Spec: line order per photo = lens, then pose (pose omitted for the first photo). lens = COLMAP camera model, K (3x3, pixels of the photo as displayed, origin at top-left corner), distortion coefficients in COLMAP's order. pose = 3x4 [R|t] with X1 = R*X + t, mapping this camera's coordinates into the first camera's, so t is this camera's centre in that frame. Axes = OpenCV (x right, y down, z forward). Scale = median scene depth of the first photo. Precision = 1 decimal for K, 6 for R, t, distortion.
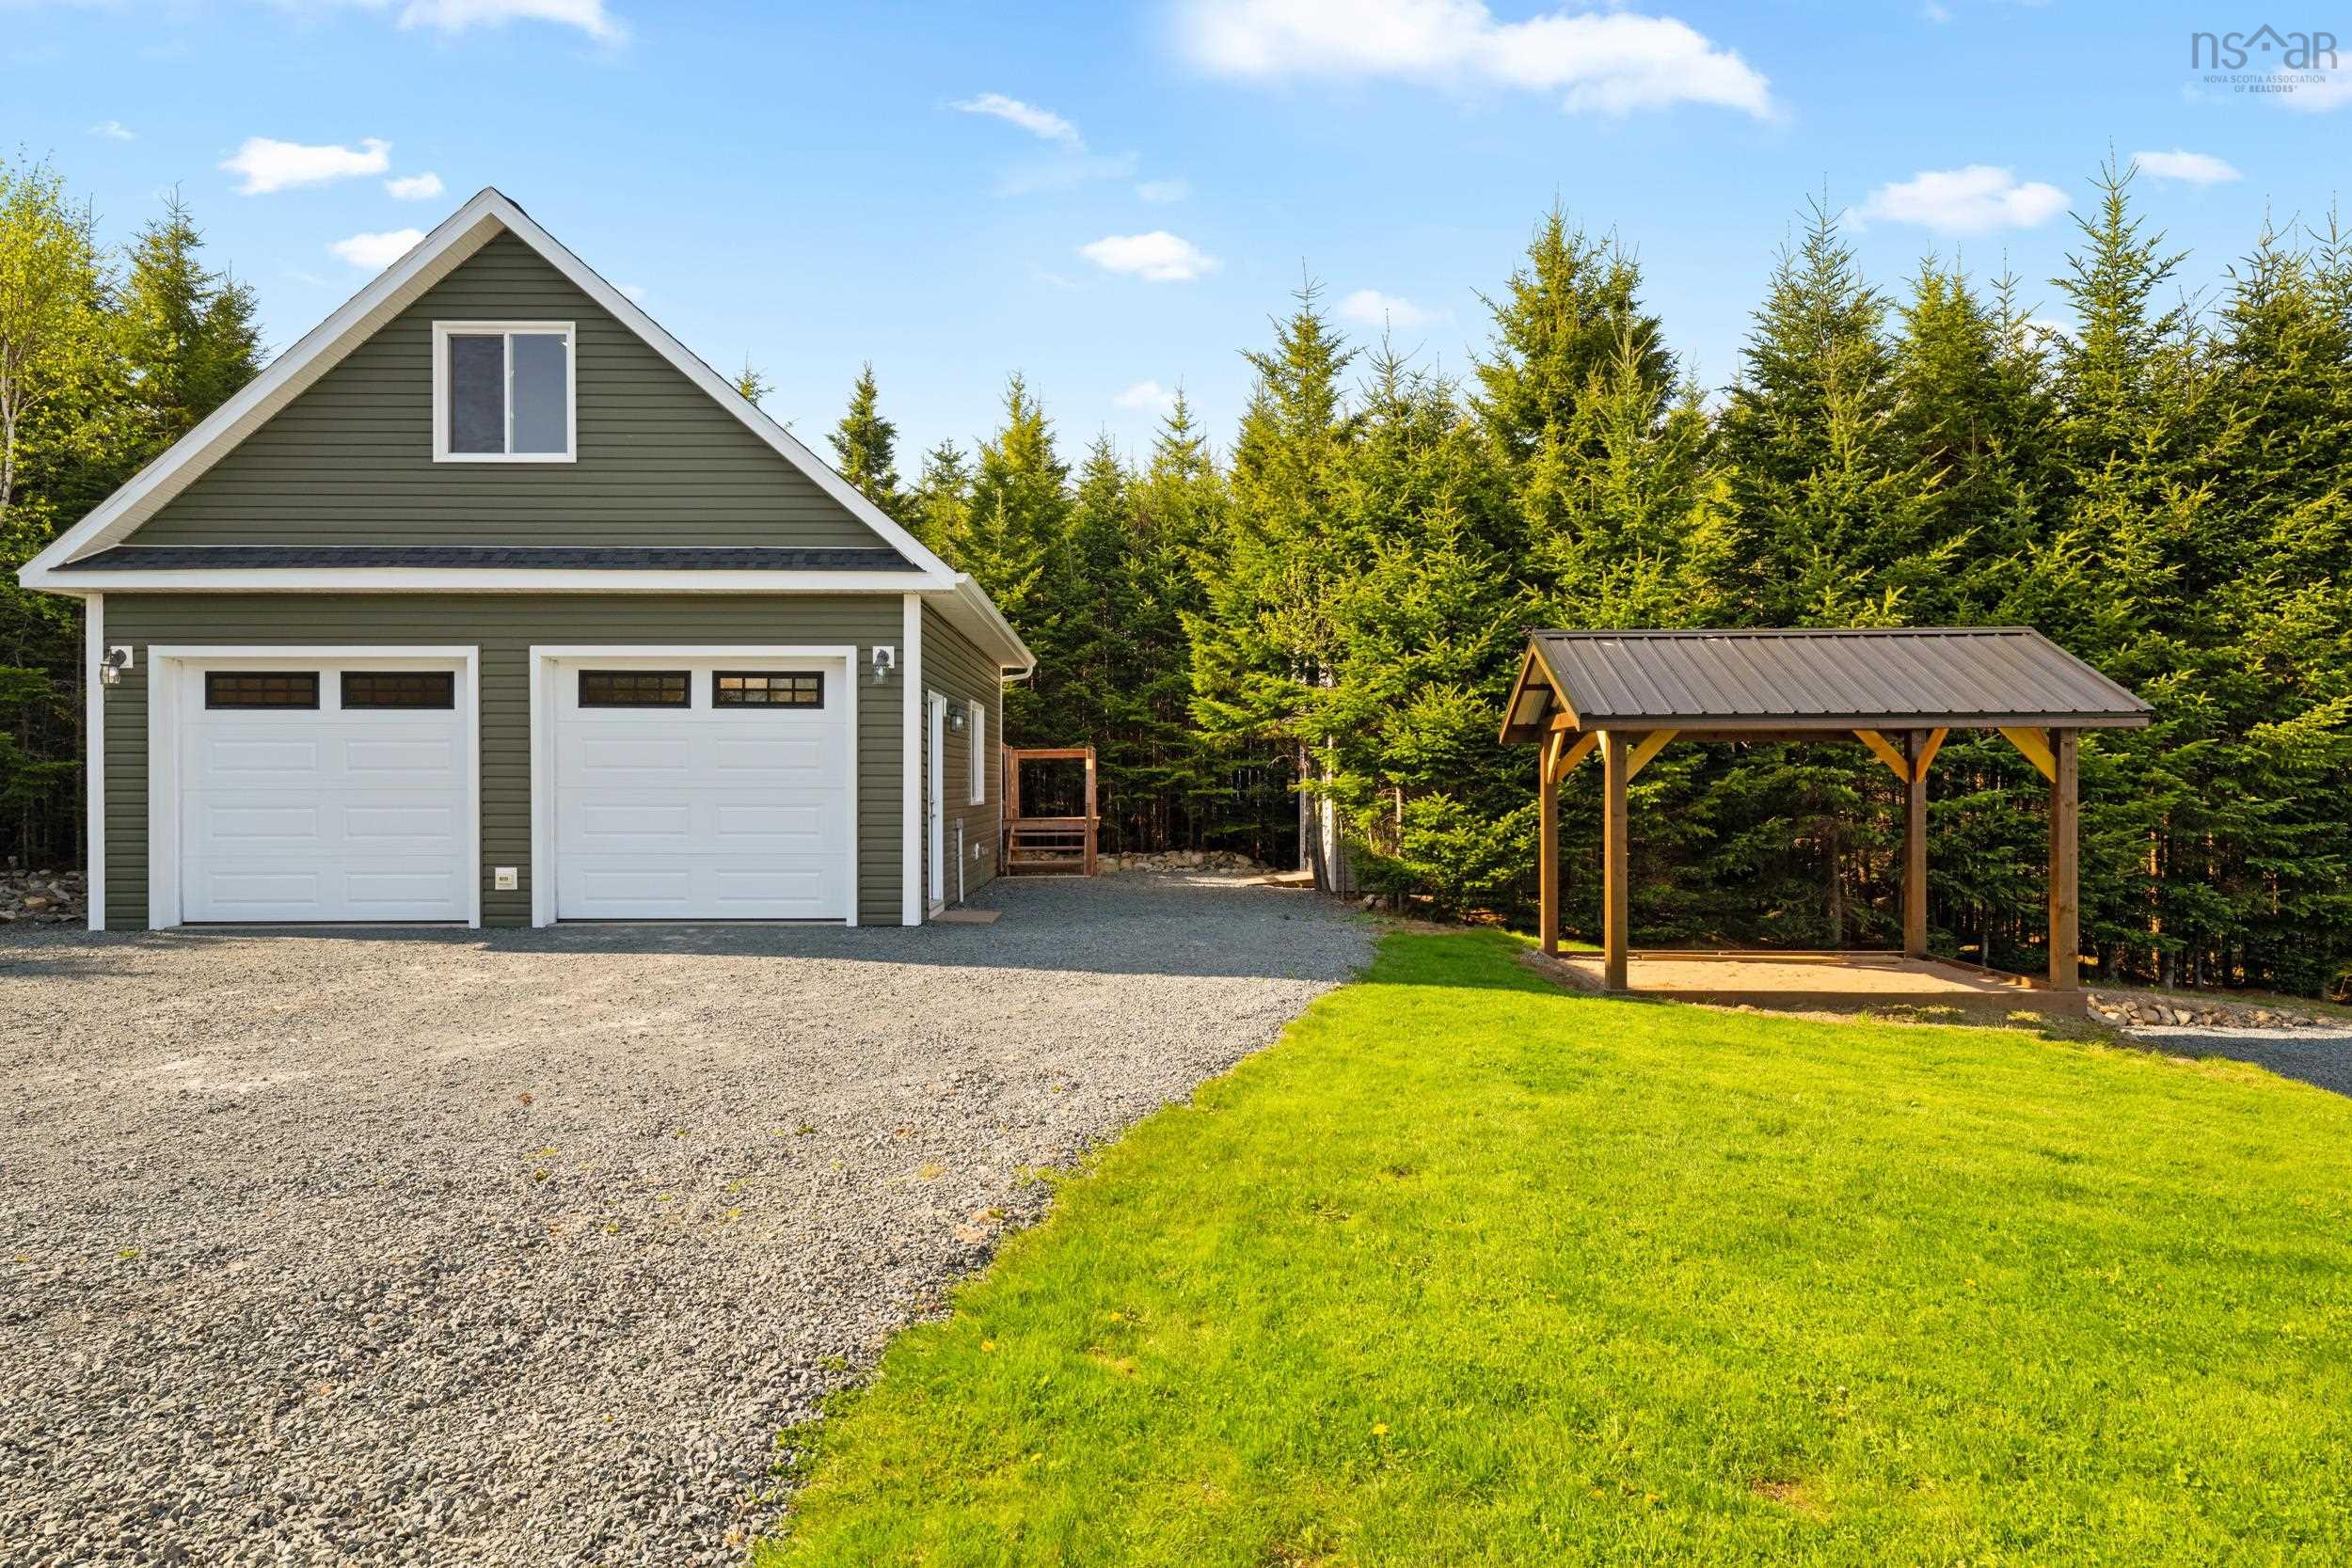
lens RADIAL K [[1342.0, 0, 1176.0], [0, 1342.0, 788.4], [0, 0, 1]] dist [-0.007463, 0.004514]
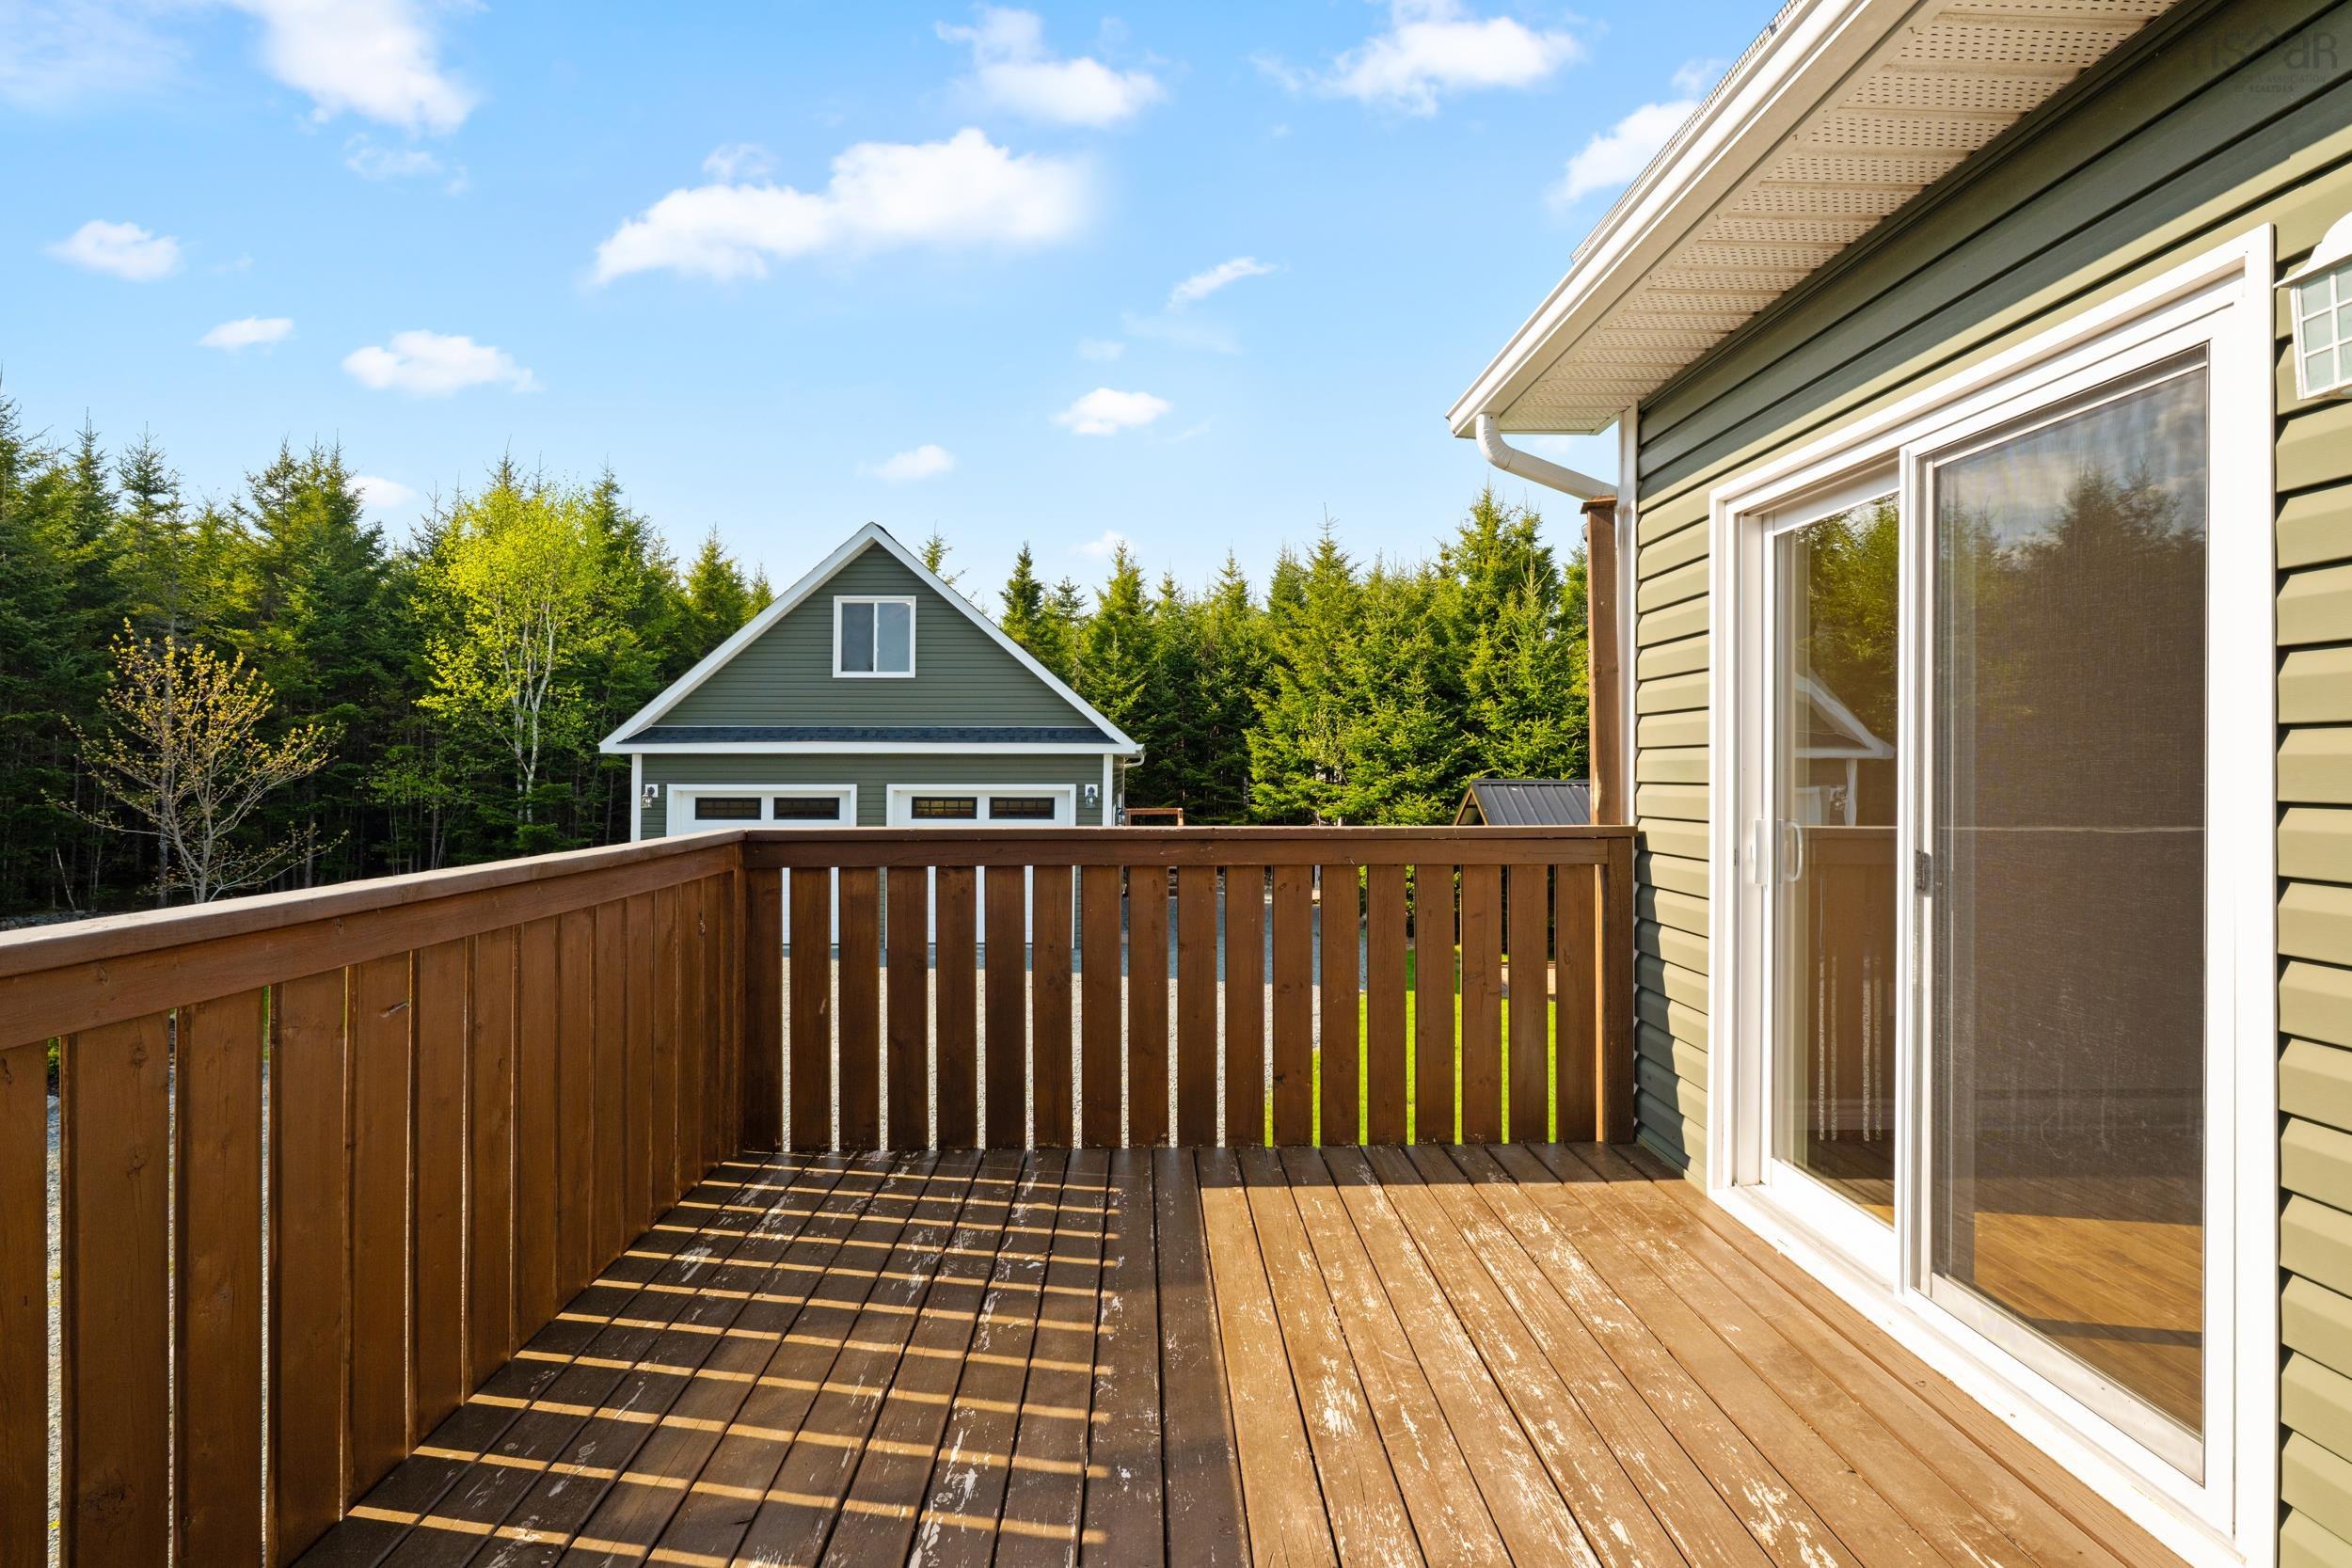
lens RADIAL K [[1074.7, 0, 1191.6], [0, 1074.7, 764.9], [0, 0, 1]] dist [0.000996, -0.001394]
pose [[0.999954, 0.007871, 0.005486, -0.075782], [-0.007831, 0.999943, -0.007249, -0.094063], [-0.005542, 0.007206, 0.999959, -0.285177]]
